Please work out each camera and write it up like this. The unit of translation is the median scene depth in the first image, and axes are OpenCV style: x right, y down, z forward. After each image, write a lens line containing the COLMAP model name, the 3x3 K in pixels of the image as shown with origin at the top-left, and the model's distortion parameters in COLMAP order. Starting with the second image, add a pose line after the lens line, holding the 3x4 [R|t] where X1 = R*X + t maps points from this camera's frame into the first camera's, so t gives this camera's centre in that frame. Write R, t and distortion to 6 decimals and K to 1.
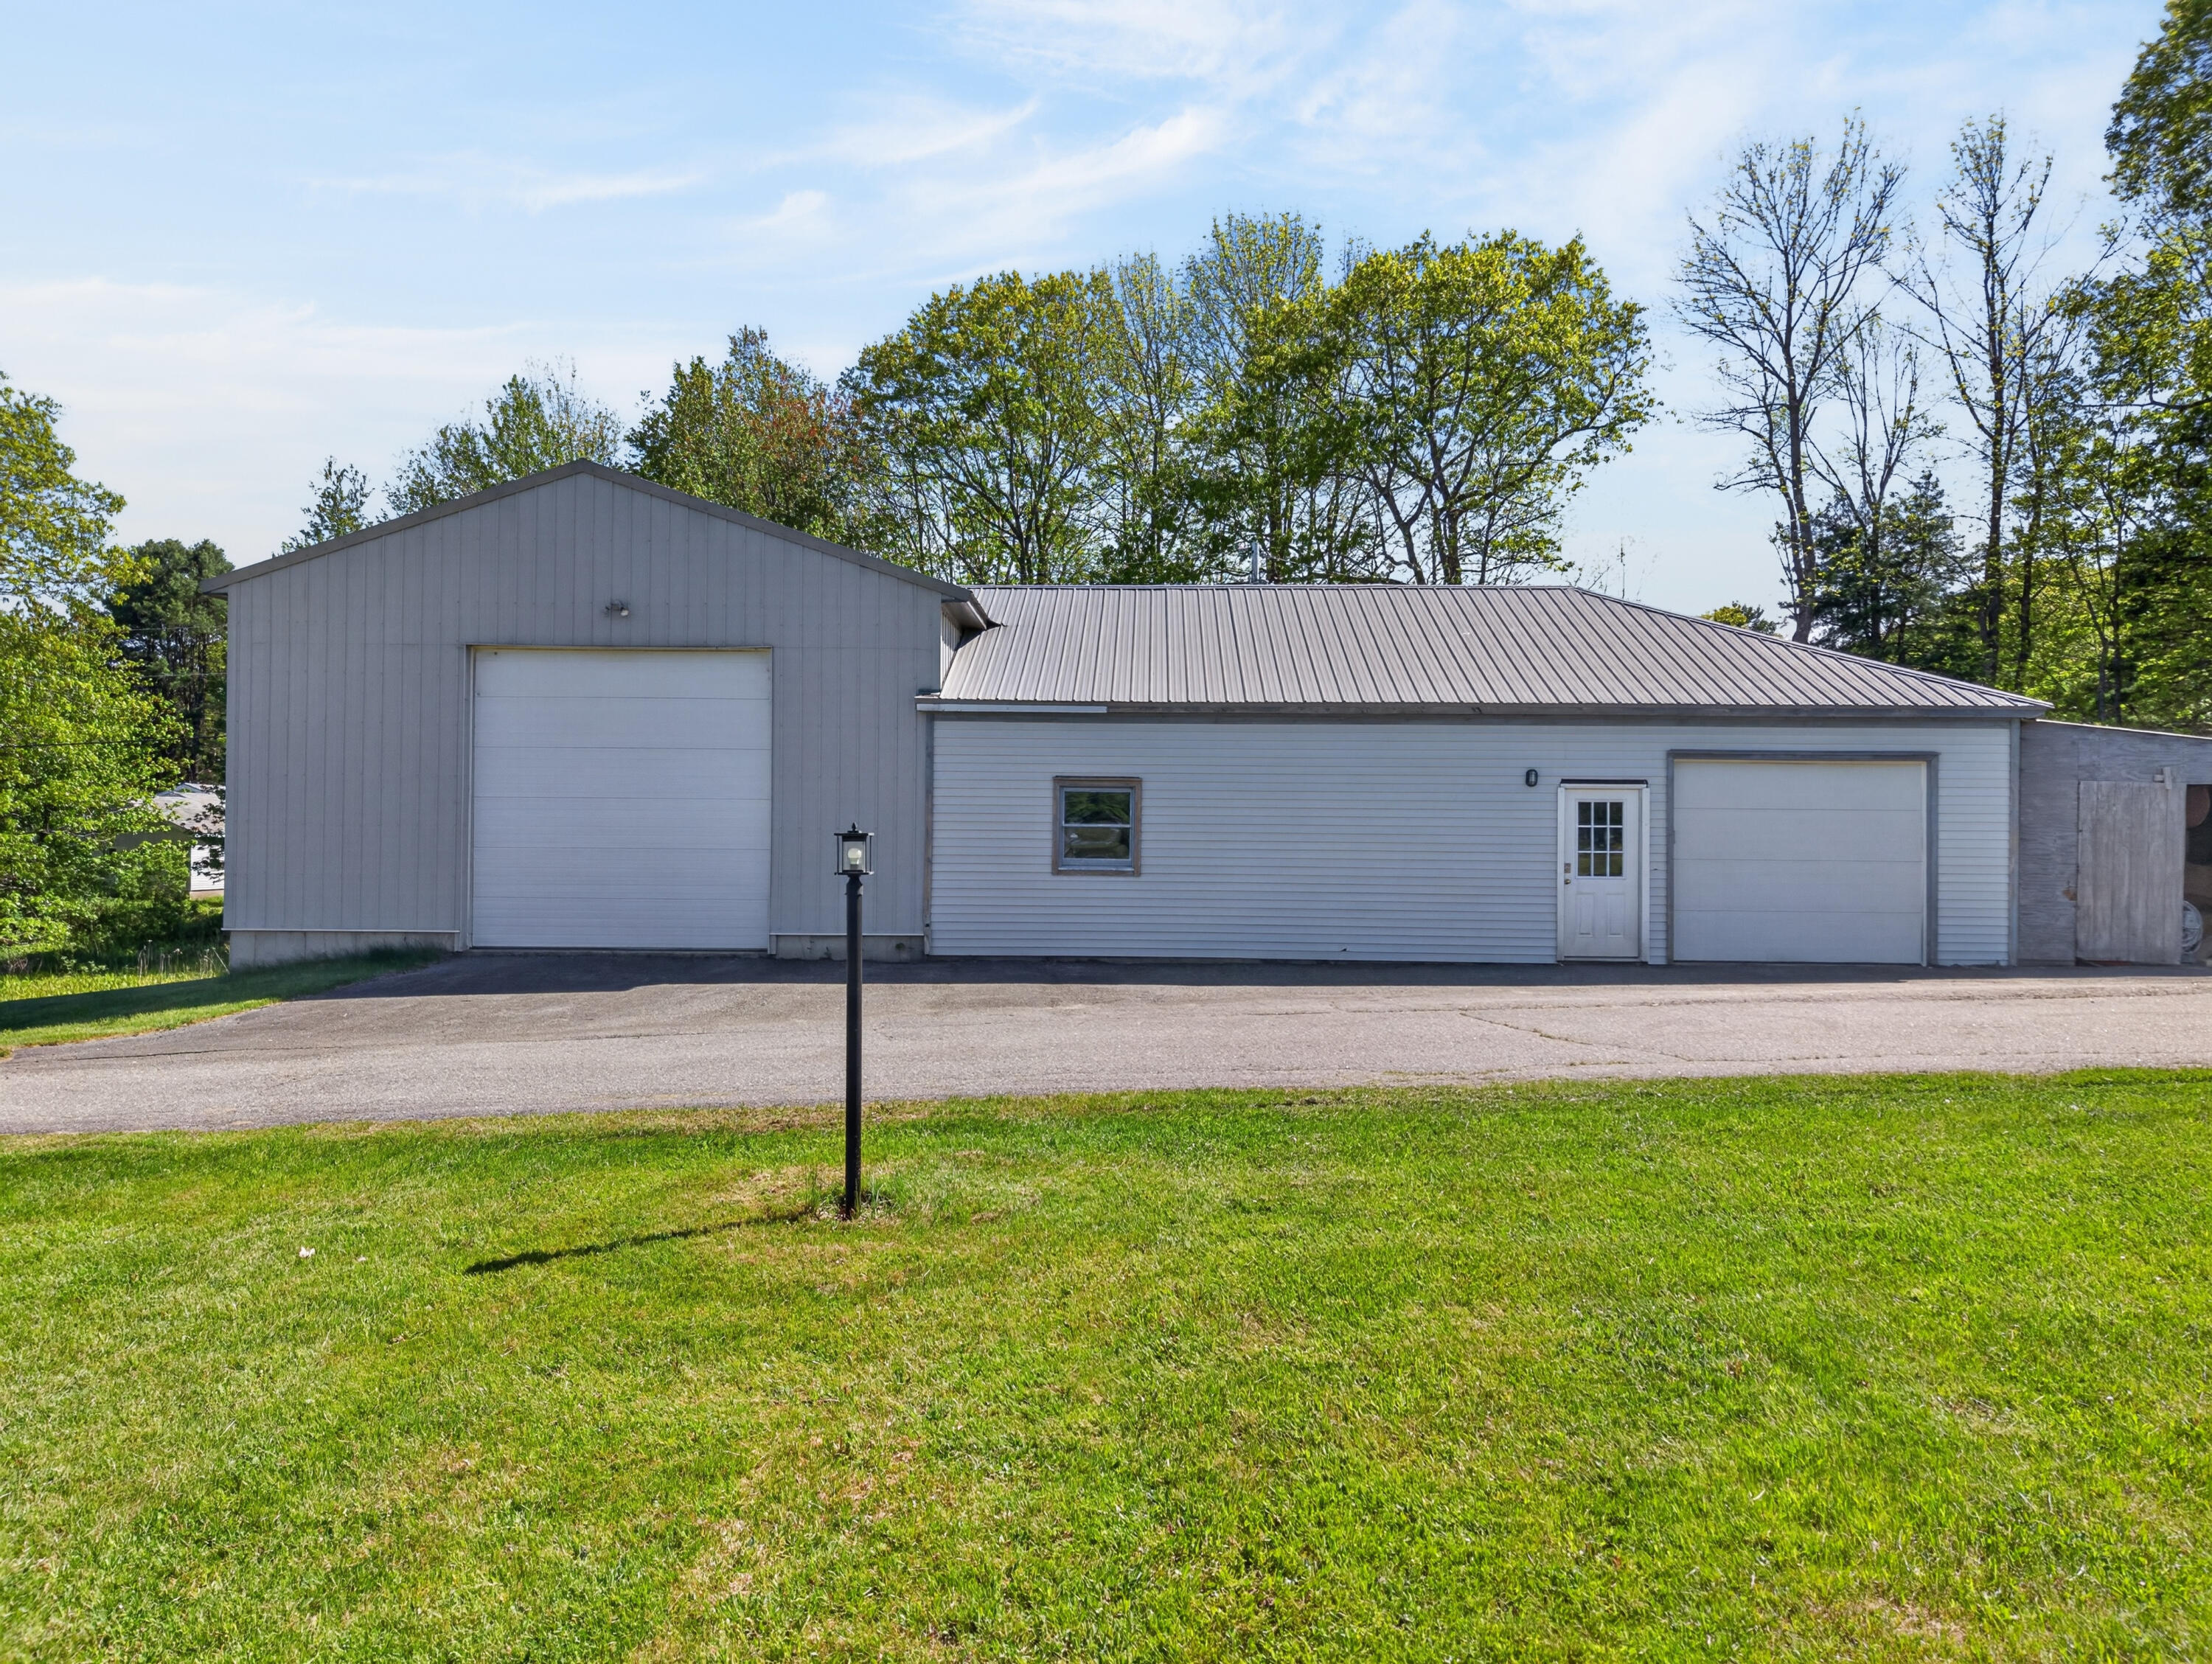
lens RADIAL K [[1479.5, 0, 1106.0], [0, 1479.5, 832.0], [0, 0, 1]] dist [0.014632, -0.009364]
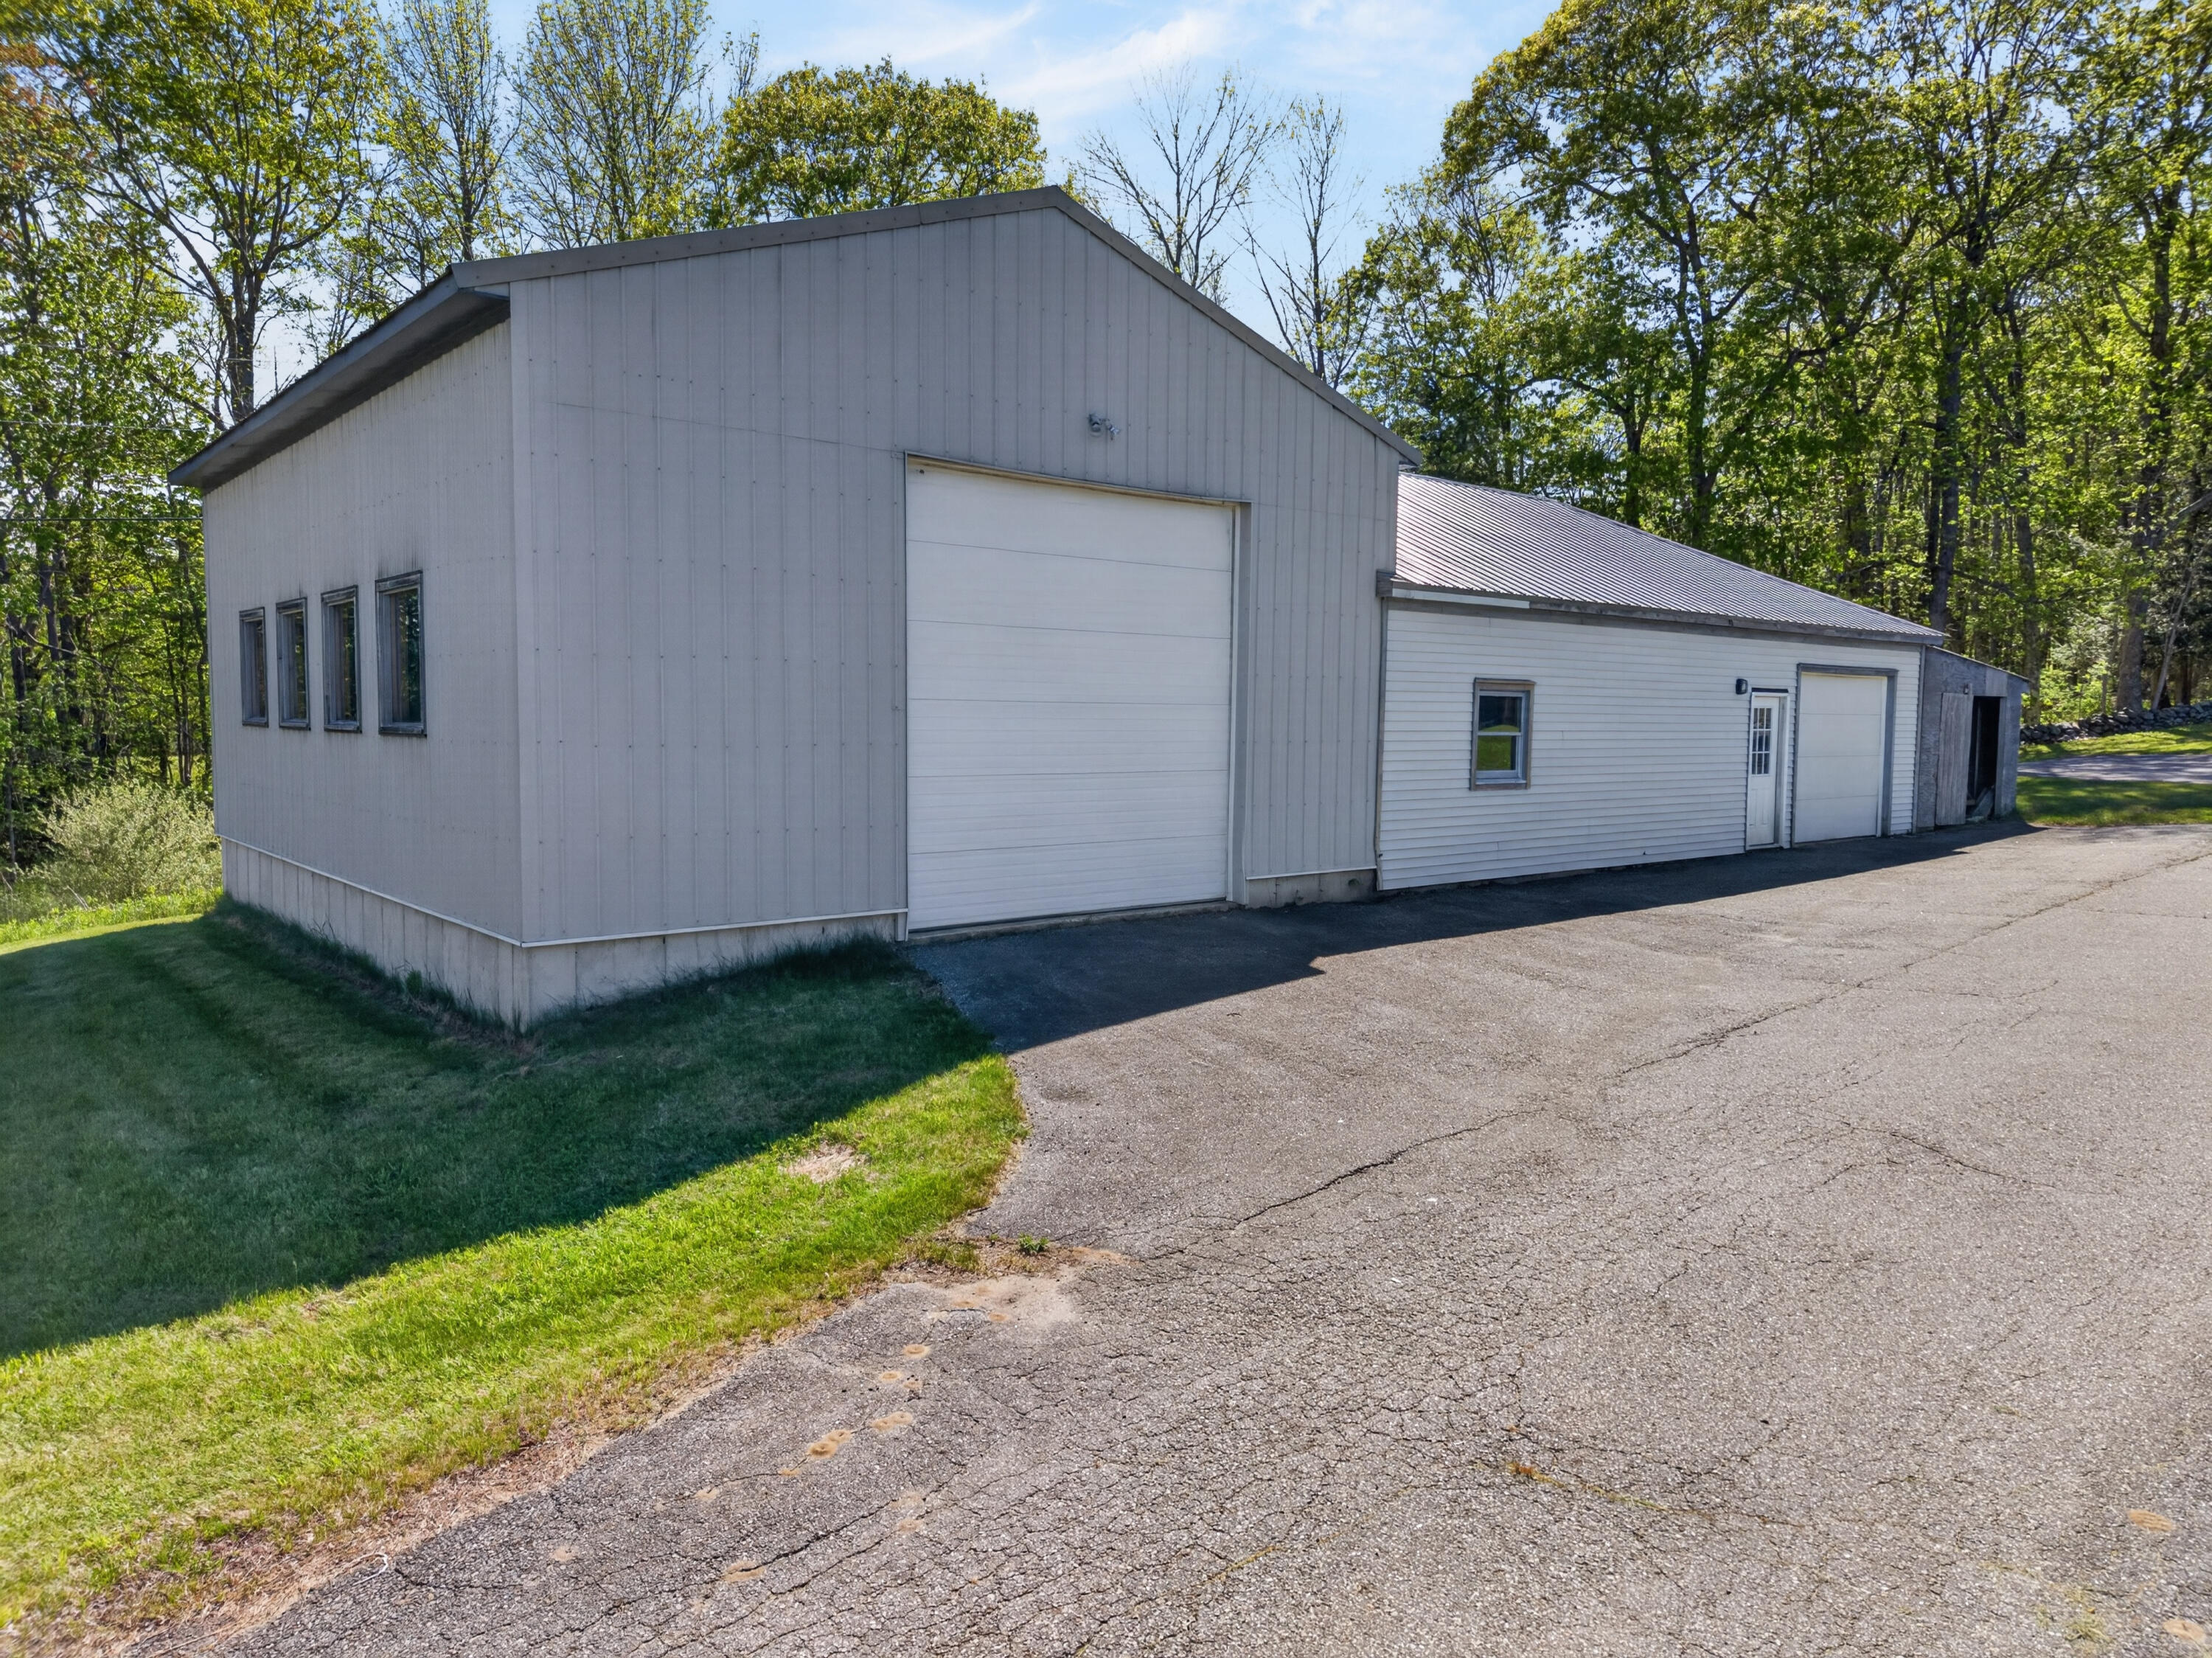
lens RADIAL K [[1479.8, 0, 1106.0], [0, 1479.8, 829.0], [0, 0, 1]] dist [0.014632, -0.009364]
pose [[0.757218, -0.053361, 0.650979, -0.788743], [-0.006038, 0.996043, 0.088669, -0.025888], [-0.653134, -0.071072, 0.753899, 0.465638]]
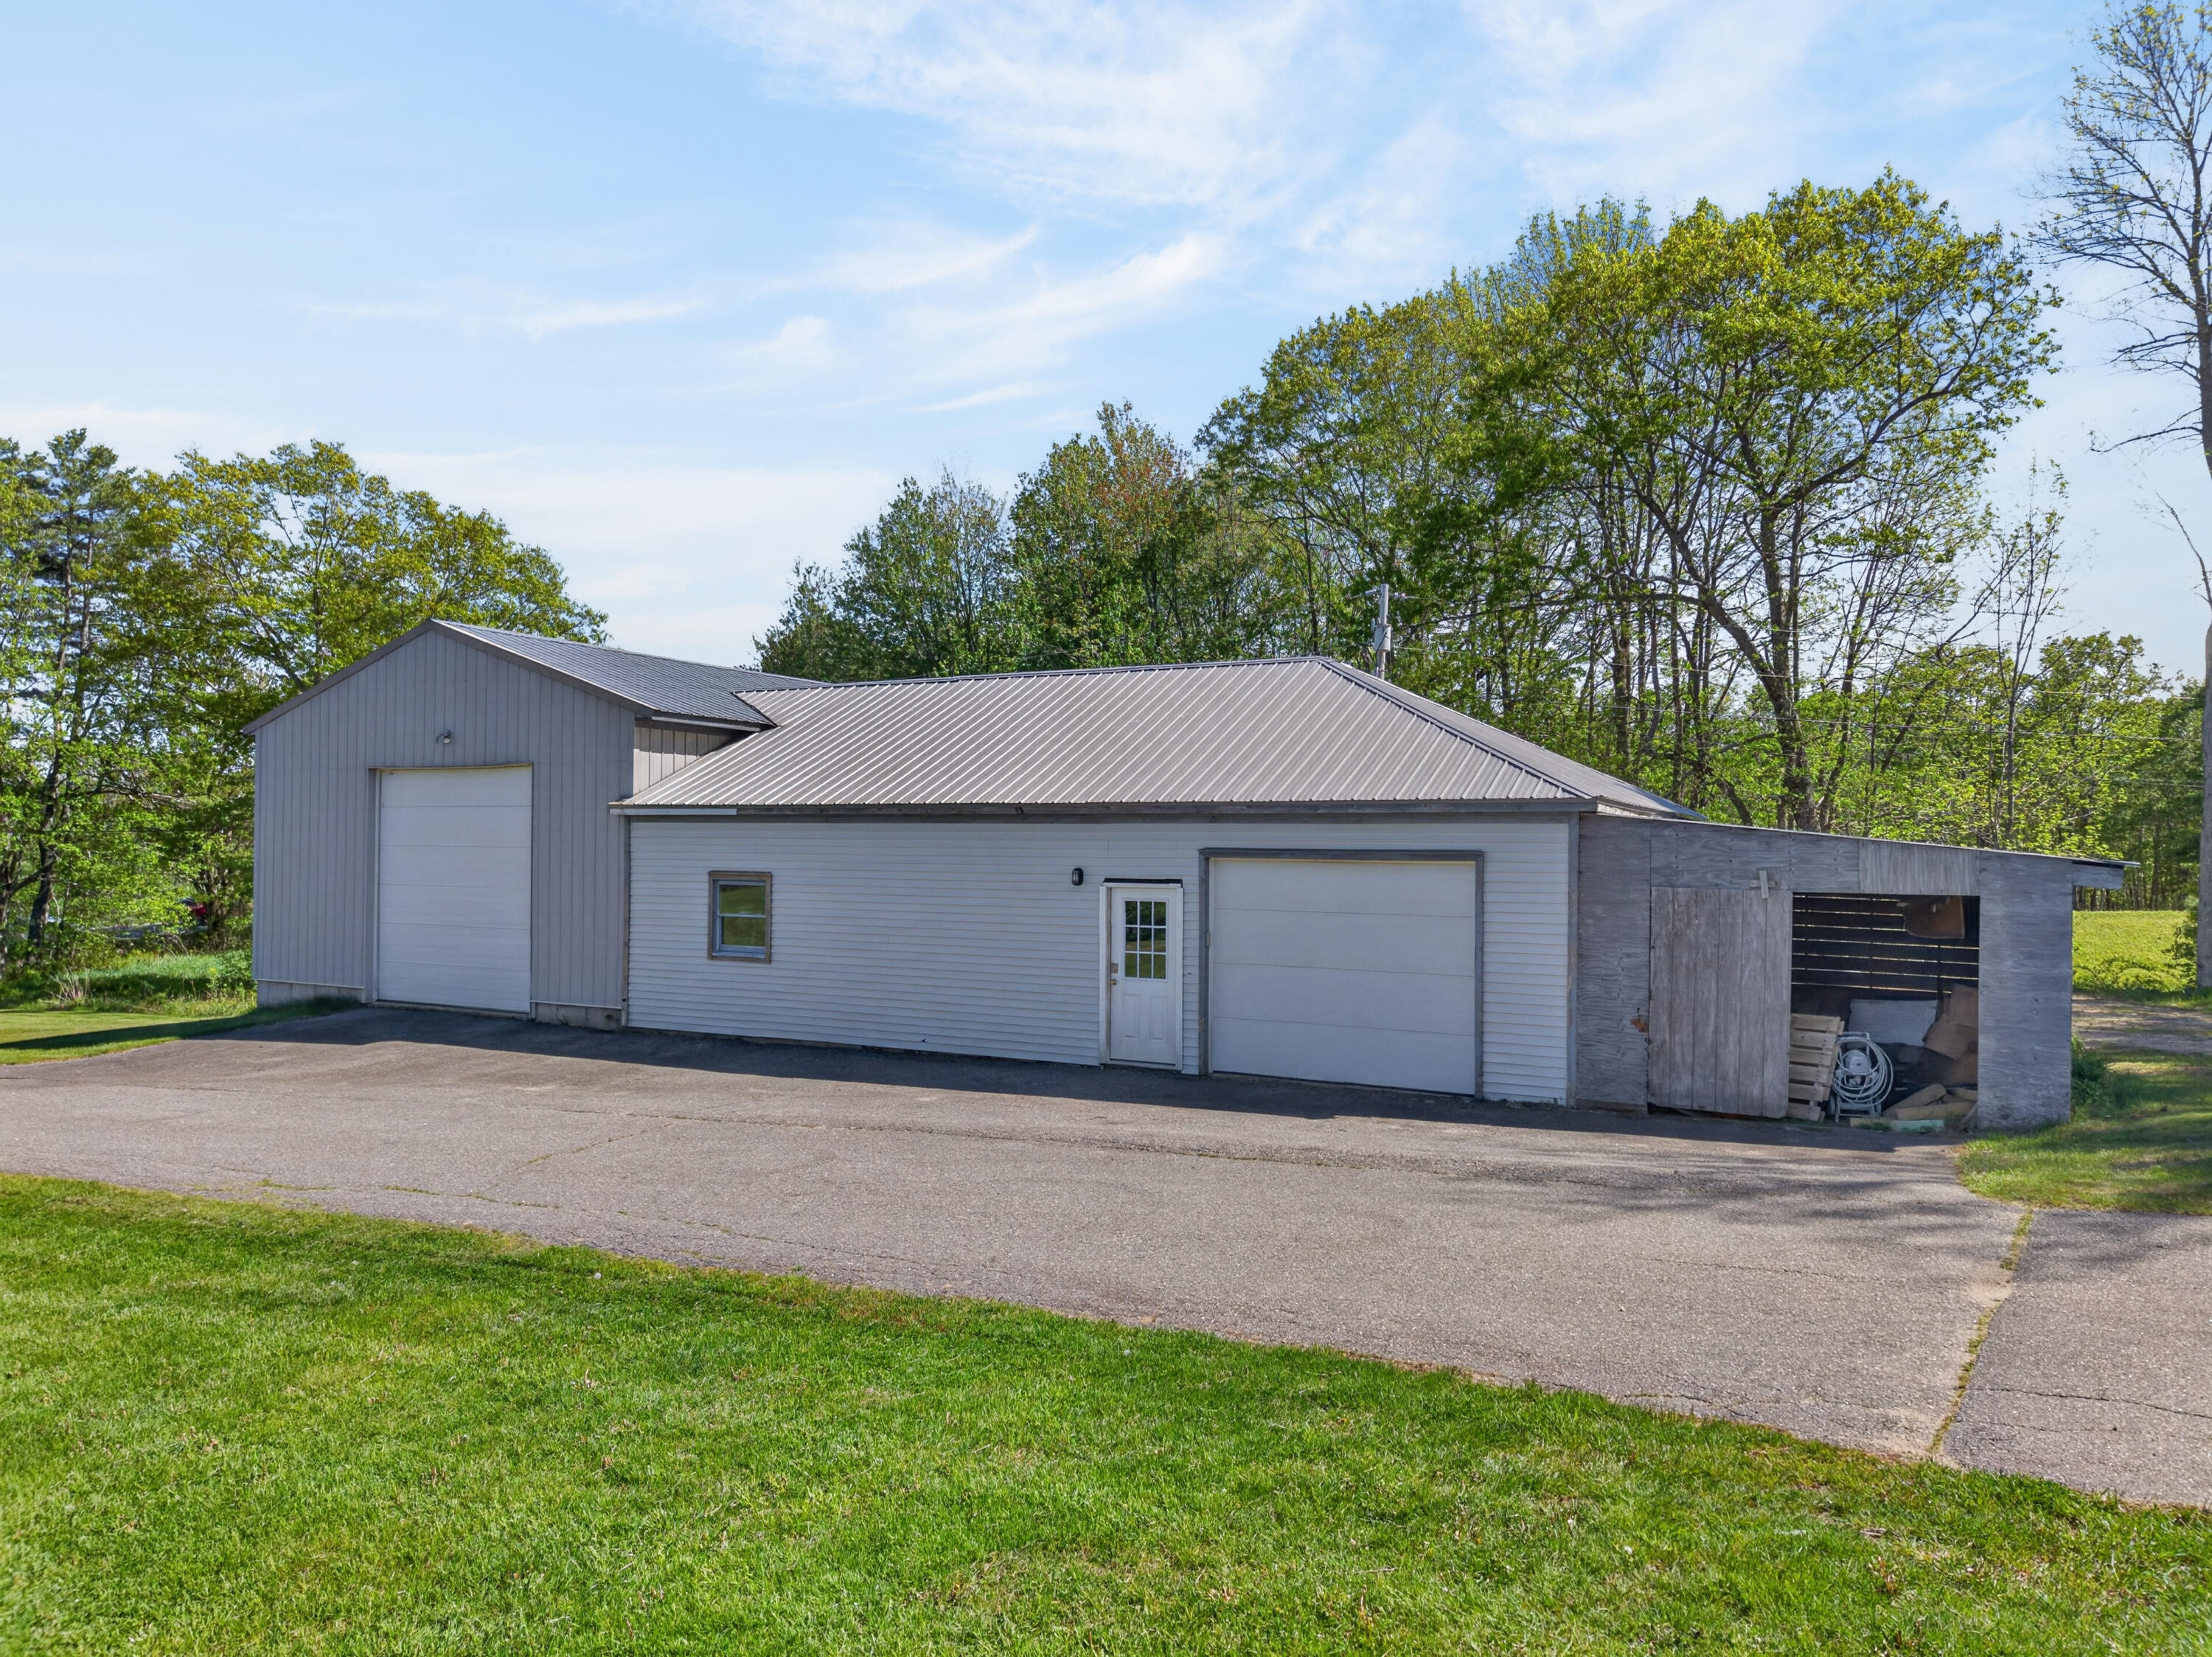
lens RADIAL K [[1479.7, 0, 1106.0], [0, 1479.7, 828.5], [0, 0, 1]] dist [0.014632, -0.009364]
pose [[0.890705, -0.007048, -0.454527, 0.748393], [0.002806, 0.999946, -0.010009, -0.058270], [0.454573, 0.007639, 0.890677, 0.130886]]
